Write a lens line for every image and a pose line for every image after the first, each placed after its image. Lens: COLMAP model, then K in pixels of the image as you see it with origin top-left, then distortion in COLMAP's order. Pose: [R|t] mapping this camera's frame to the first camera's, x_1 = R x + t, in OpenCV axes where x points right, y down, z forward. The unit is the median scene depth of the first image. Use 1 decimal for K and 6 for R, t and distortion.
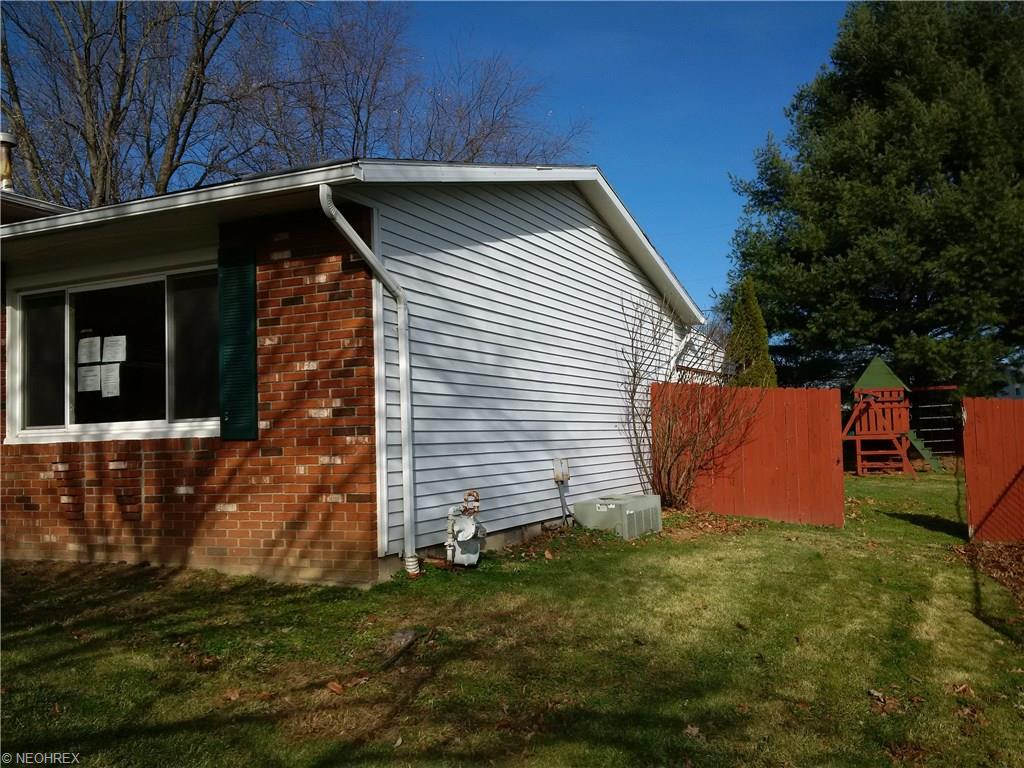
lens RADIAL K [[919.8, 0, 512.3], [0, 919.8, 382.3], [0, 0, 1]] dist [0.014700, -0.011640]
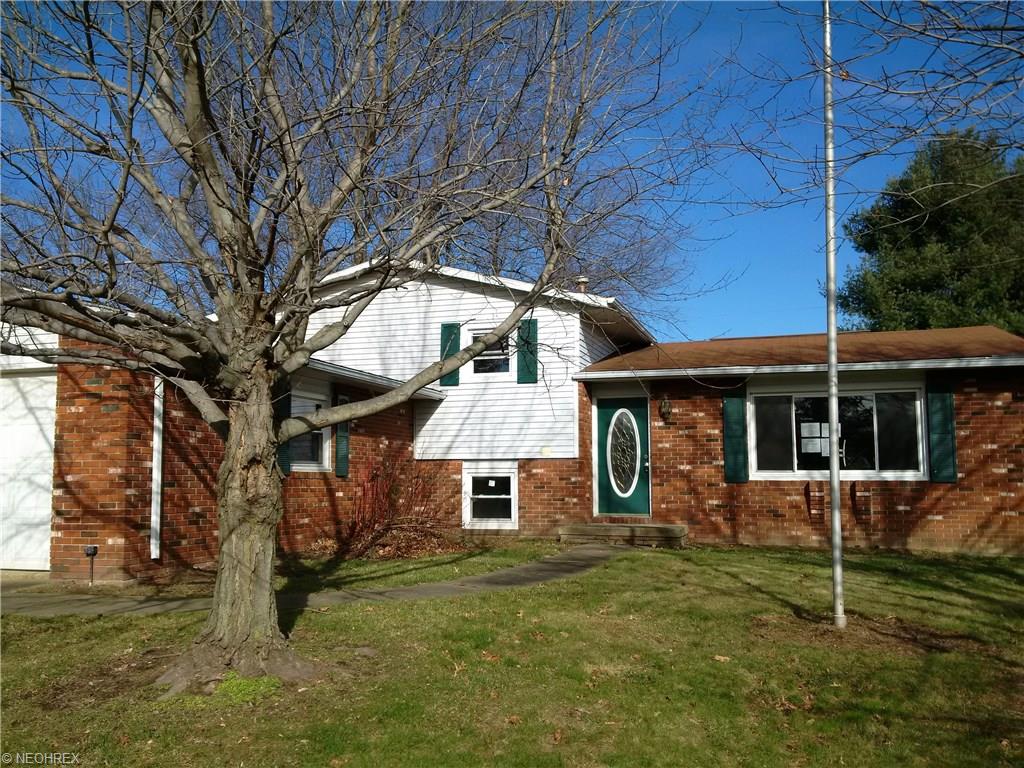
lens RADIAL K [[919.8, 0, 511.8], [0, 919.8, 386.7], [0, 0, 1]] dist [0.014700, -0.011640]
pose [[0.992348, 0.046550, 0.114363, -1.450399], [-0.040332, 0.997611, -0.056094, 0.006812], [-0.116701, 0.051052, 0.991854, -0.847605]]
